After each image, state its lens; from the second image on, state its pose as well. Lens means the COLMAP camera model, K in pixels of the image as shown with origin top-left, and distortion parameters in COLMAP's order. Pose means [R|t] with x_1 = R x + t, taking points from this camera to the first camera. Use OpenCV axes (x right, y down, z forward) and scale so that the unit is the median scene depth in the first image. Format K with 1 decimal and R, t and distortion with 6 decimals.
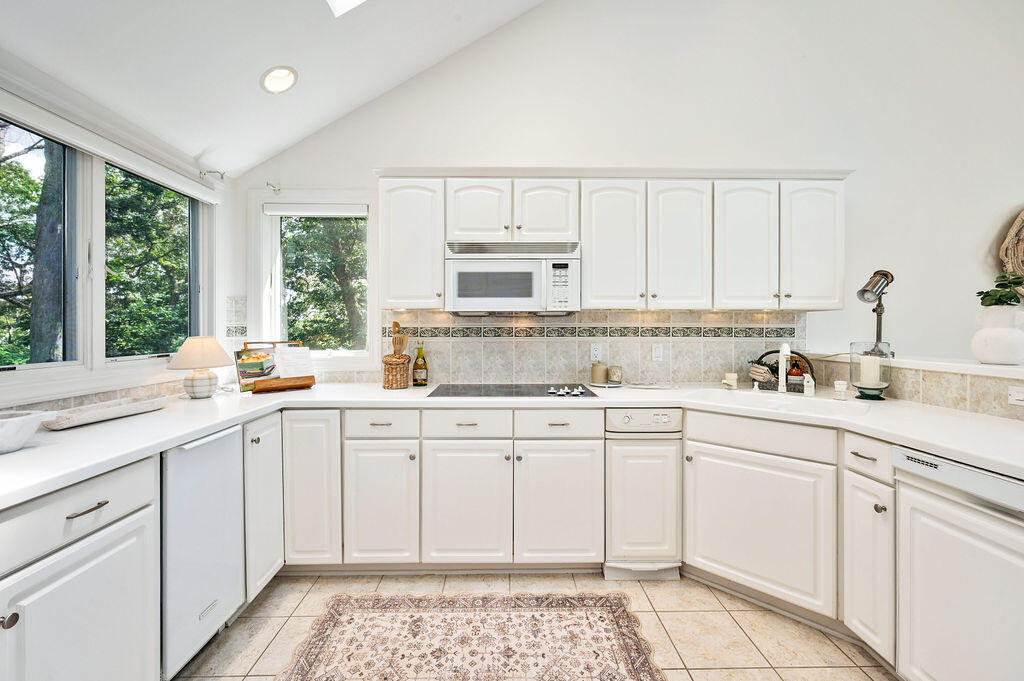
lens RADIAL K [[424.2, 0, 511.1], [0, 424.2, 330.1], [0, 0, 1]] dist [-0.000250, 0.000094]
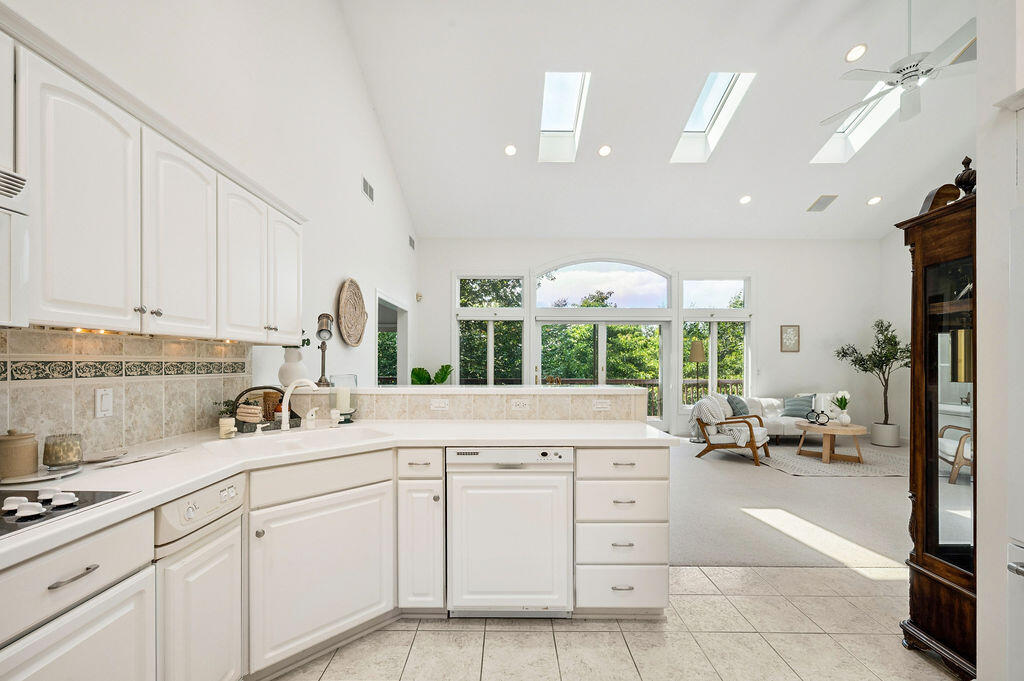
lens RADIAL K [[425.6, 0, 509.7], [0, 425.6, 363.2], [0, 0, 1]] dist [-0.010731, 0.000231]
pose [[0.020457, -0.003356, 0.999785, -0.288264], [0.003635, 0.999988, 0.003282, -0.005141], [-0.999784, 0.003567, 0.020469, 0.459636]]
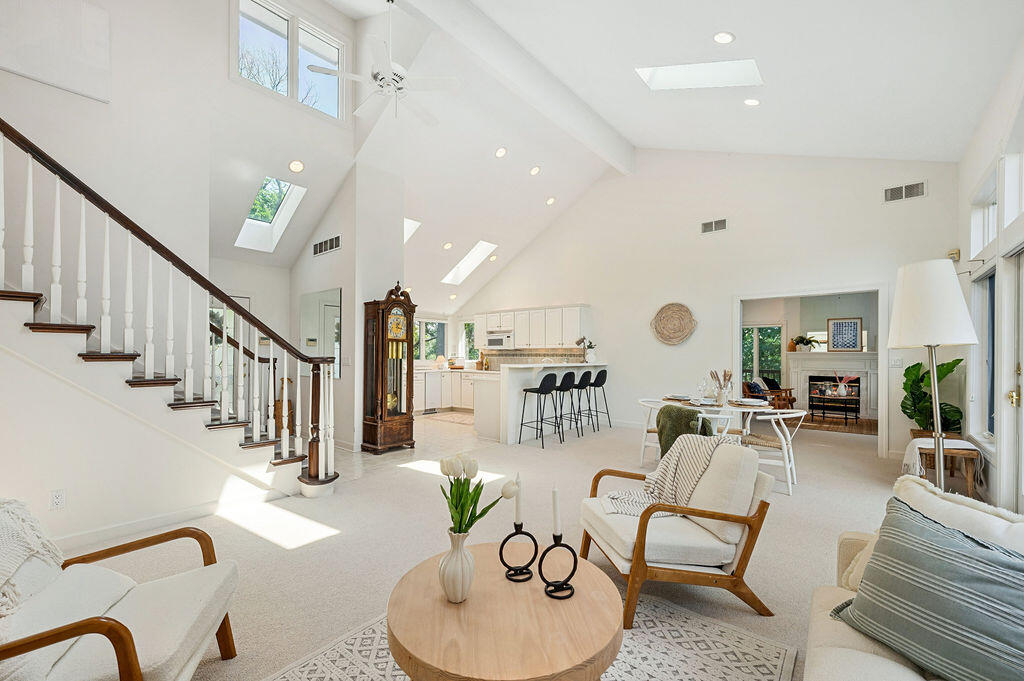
lens RADIAL K [[423.0, 0, 512.5], [0, 423.0, 351.1], [0, 0, 1]] dist [0.001005, 0.000128]
pose [[0.760262, -0.001938, -0.649614, 2.497569], [-0.006855, 0.999916, -0.011005, 0.010968], [0.649580, 0.012820, 0.760185, -1.737833]]
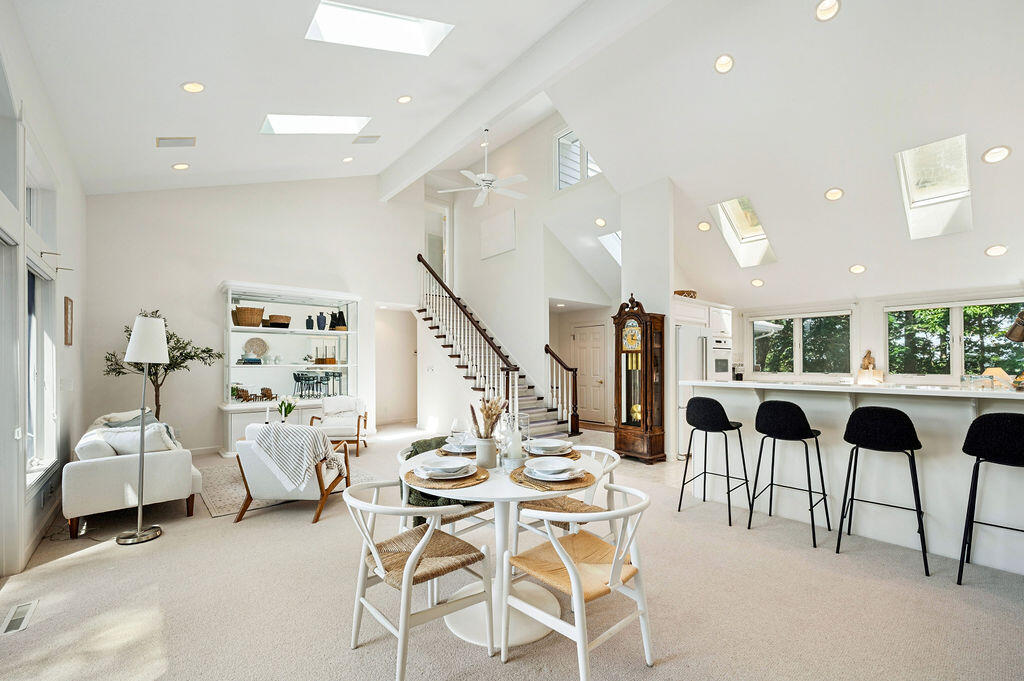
lens RADIAL K [[422.8, 0, 511.9], [0, 422.8, 358.5], [0, 0, 1]] dist [0.001724, 0.000198]
pose [[-0.769008, -0.007092, -0.639199, 2.521546], [-0.001202, 0.999953, -0.009648, -0.008013], [0.639238, -0.006651, -0.768981, 0.977870]]
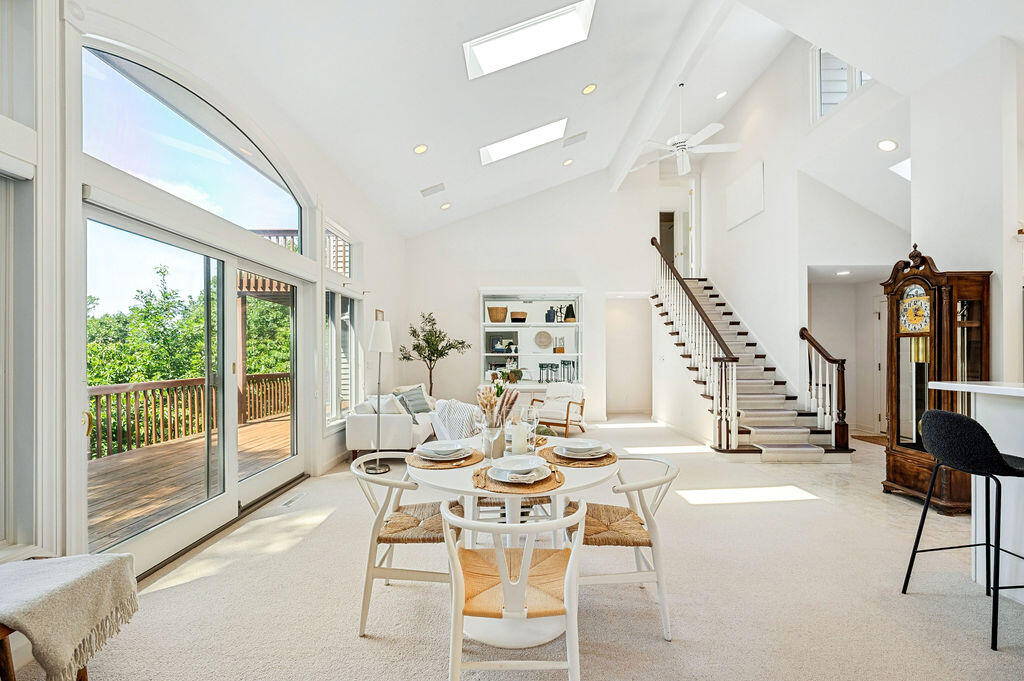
lens RADIAL K [[423.0, 0, 512.5], [0, 423.0, 351.1], [0, 0, 1]] dist [0.001005, 0.000128]
pose [[-0.999892, -0.000525, 0.014688, 1.937452], [-0.000535, 1.000000, -0.000715, -0.008692], [-0.014688, -0.000722, -0.999892, 1.141904]]
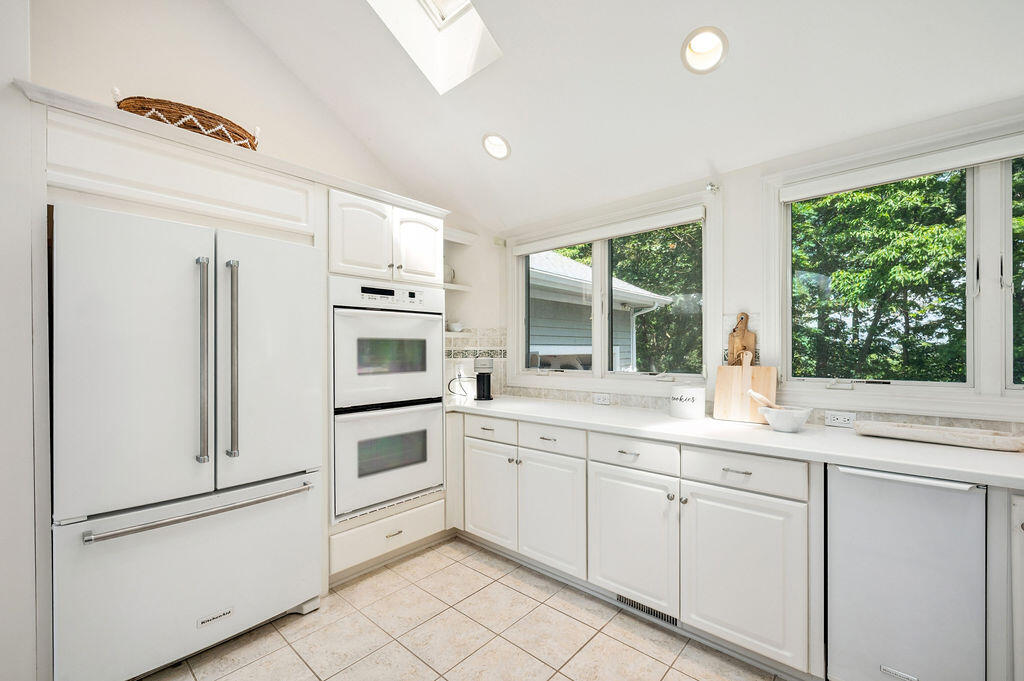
lens RADIAL K [[423.0, 0, 512.5], [0, 423.0, 351.1], [0, 0, 1]] dist [0.001005, 0.000128]
pose [[-0.681855, 0.005887, -0.731464, 0.297584], [0.002493, 0.999981, 0.005725, -0.007430], [0.731483, 0.002080, -0.681856, 0.658493]]
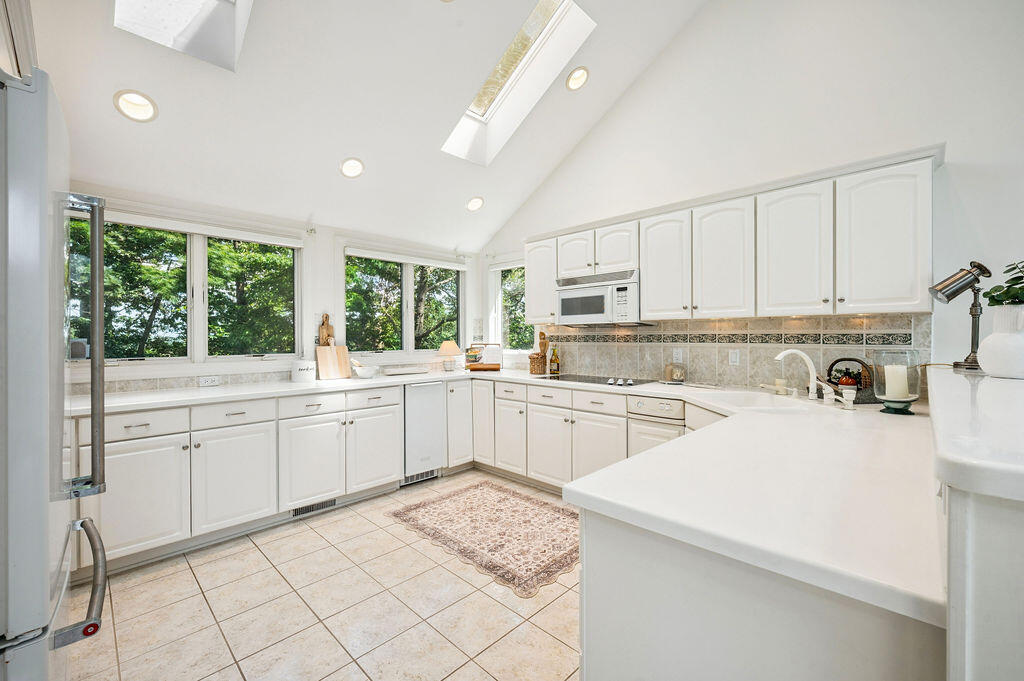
lens RADIAL K [[419.6, 0, 512.0], [0, 419.6, 340.5], [0, 0, 1]] dist [-0.000142, 0.000019]
pose [[0.704641, 0.003727, -0.709554, 0.807272], [0.001890, 0.999973, 0.007129, 0.000739], [0.709561, -0.006365, 0.704615, -0.177257]]
